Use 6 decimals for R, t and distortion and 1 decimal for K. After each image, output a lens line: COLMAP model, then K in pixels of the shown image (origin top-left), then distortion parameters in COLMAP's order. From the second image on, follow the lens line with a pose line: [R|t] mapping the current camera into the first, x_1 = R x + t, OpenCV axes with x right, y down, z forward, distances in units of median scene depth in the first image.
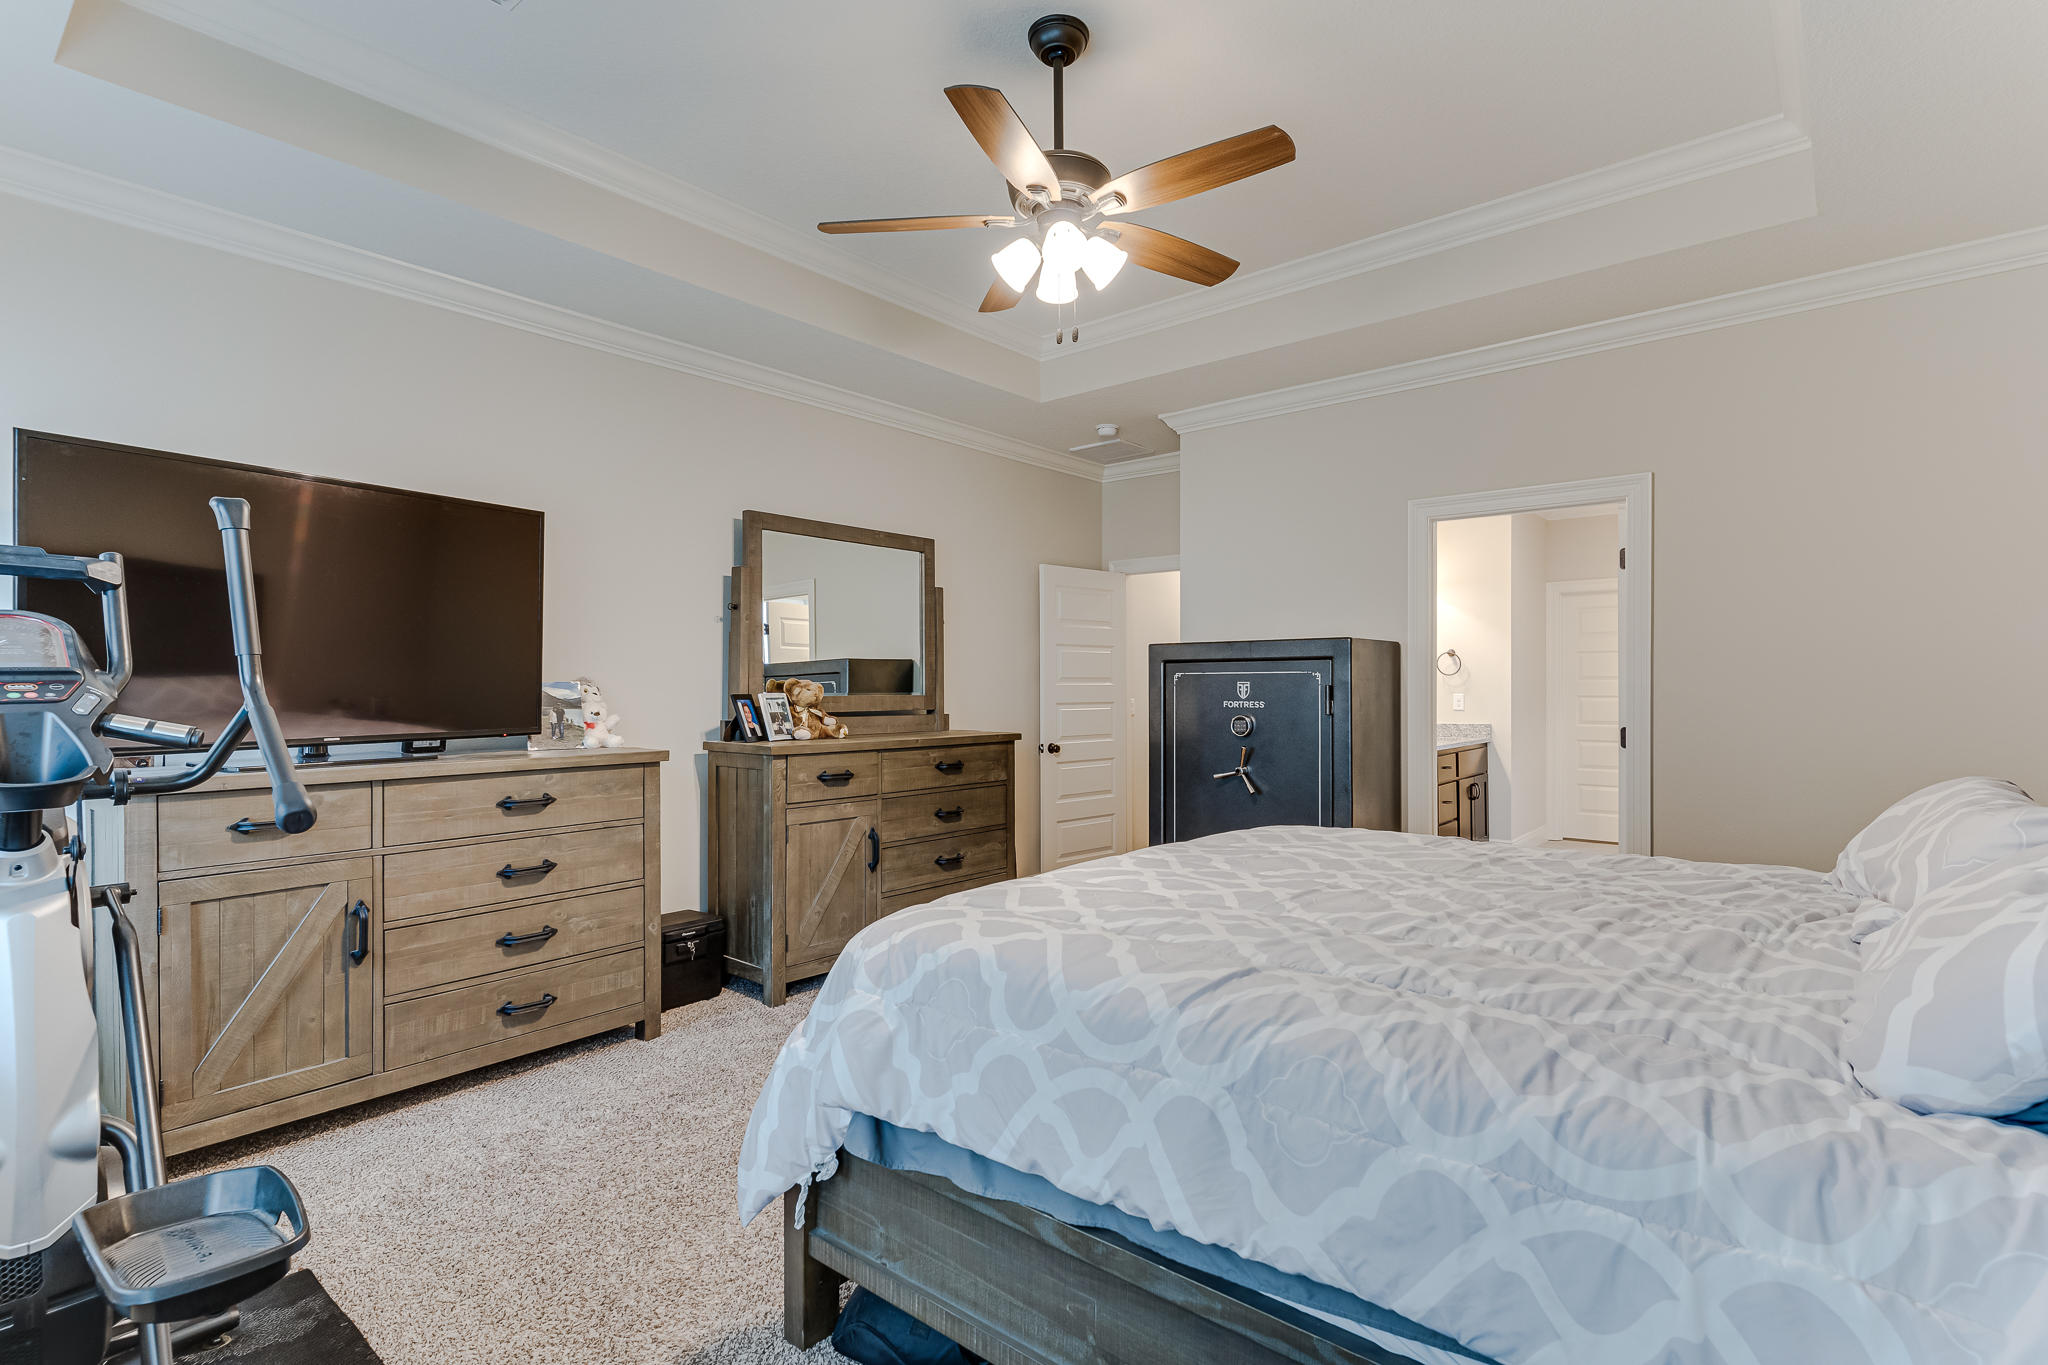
lens RADIAL K [[988.0, 0, 1023.0], [0, 988.0, 688.8], [0, 0, 1]] dist [0.002695, 0.001363]
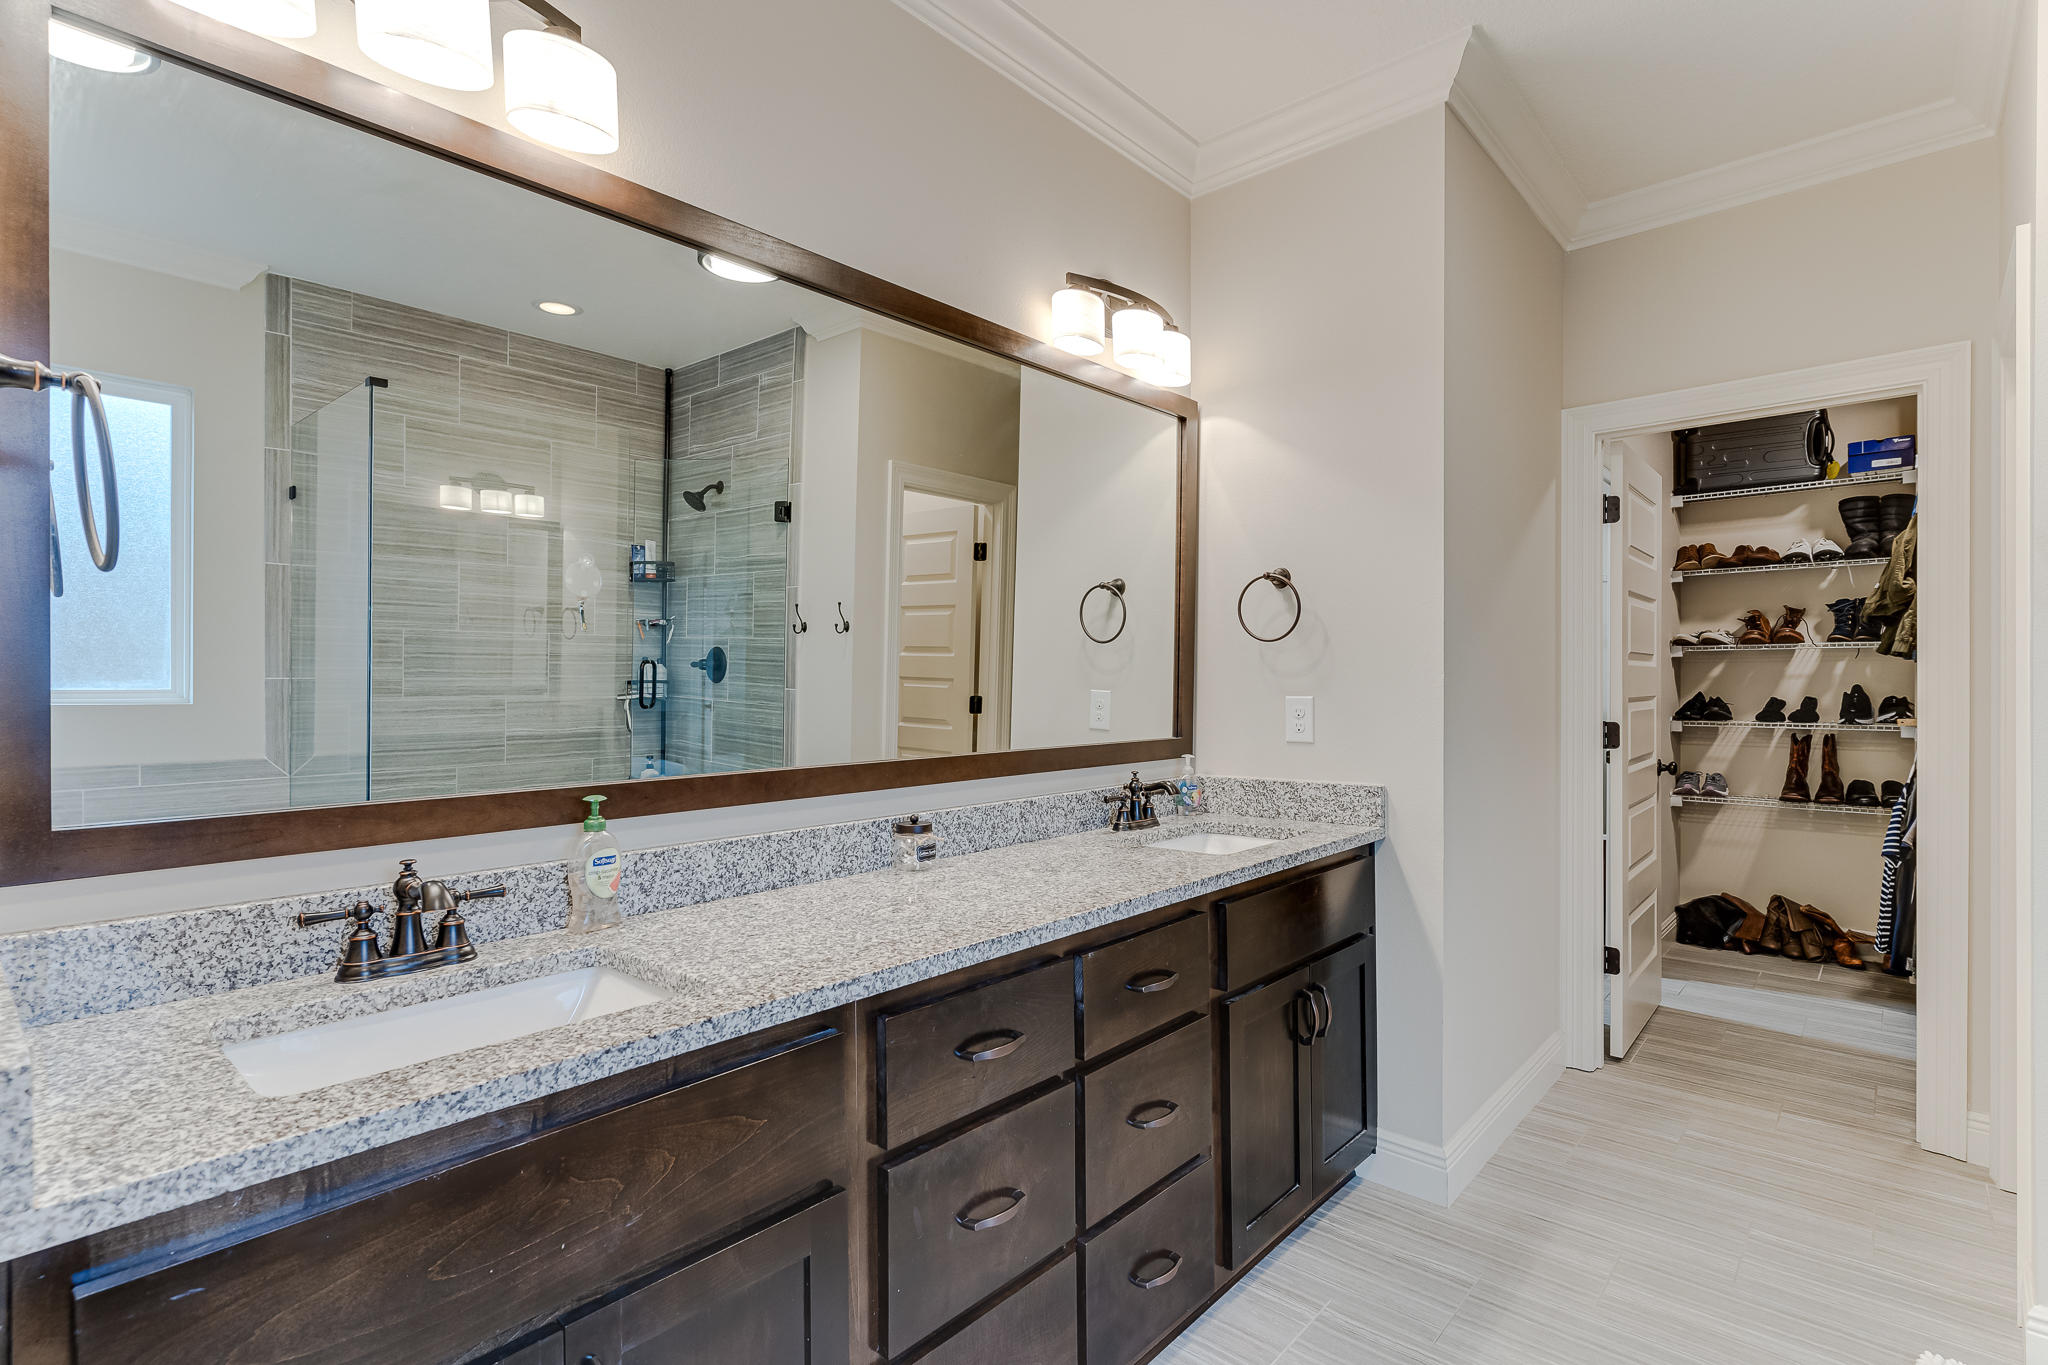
lens RADIAL K [[988.0, 0, 1009.6], [0, 988.0, 680.3], [0, 0, 1]] dist [0.002695, 0.001363]
pose [[0.999429, 0.002249, -0.033708, 0.361160], [-0.002431, 0.999983, -0.005346, 0.002063], [0.033696, 0.005425, 0.999417, 0.670356]]
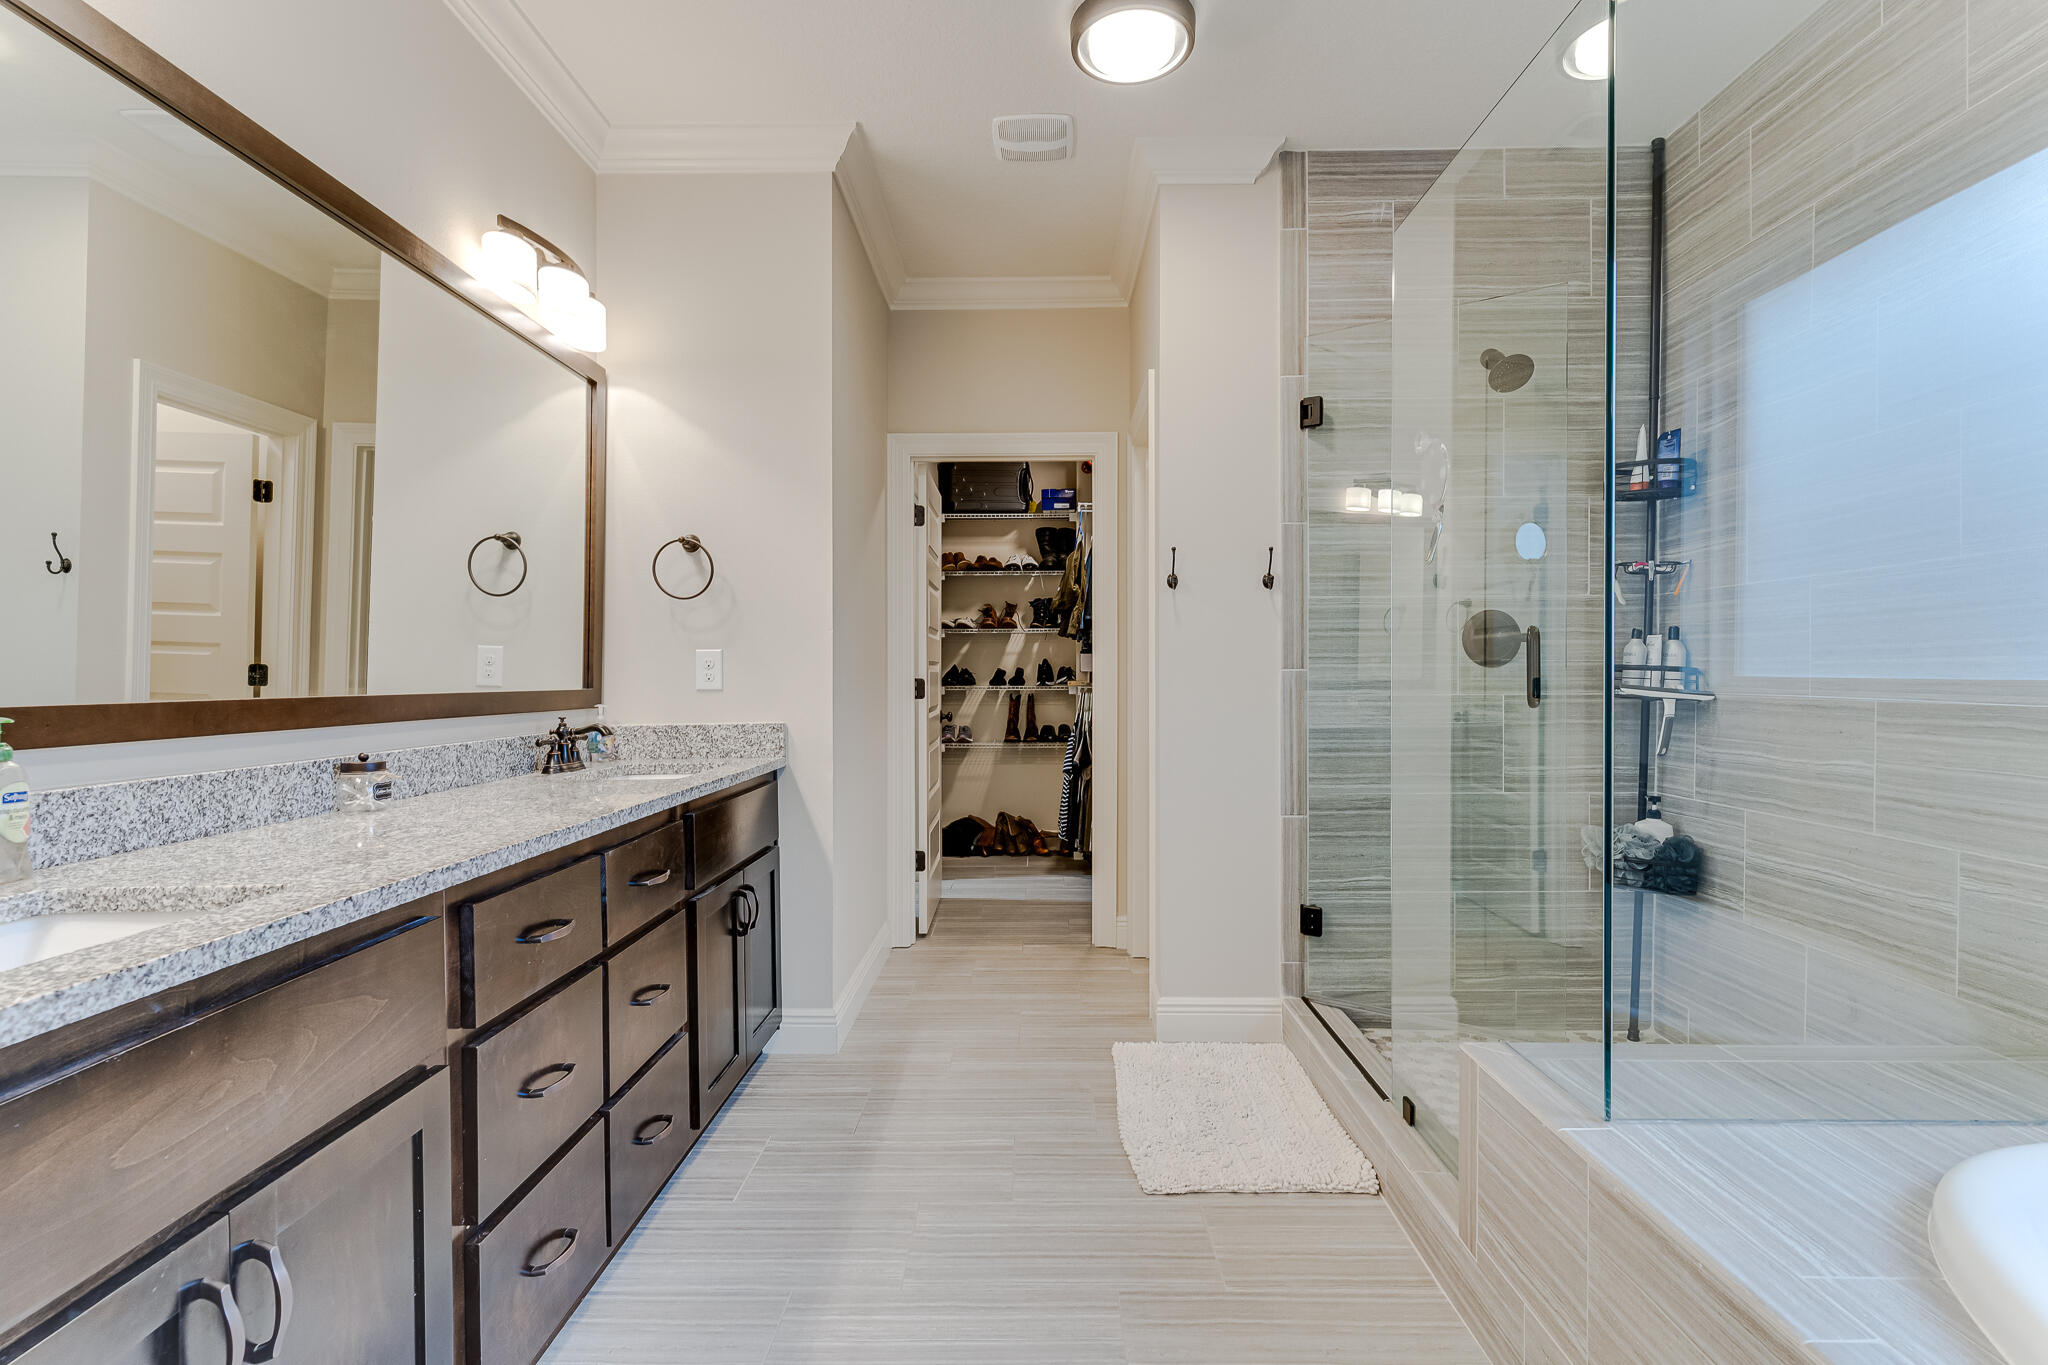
lens RADIAL K [[988.0, 0, 1025.5], [0, 988.0, 670.8], [0, 0, 1]] dist [0.002695, 0.001363]
pose [[0.772732, 0.004154, 0.634719, 0.298491], [0.002332, 0.999953, -0.009384, 0.018532], [-0.634728, 0.008732, 0.772686, 0.637570]]
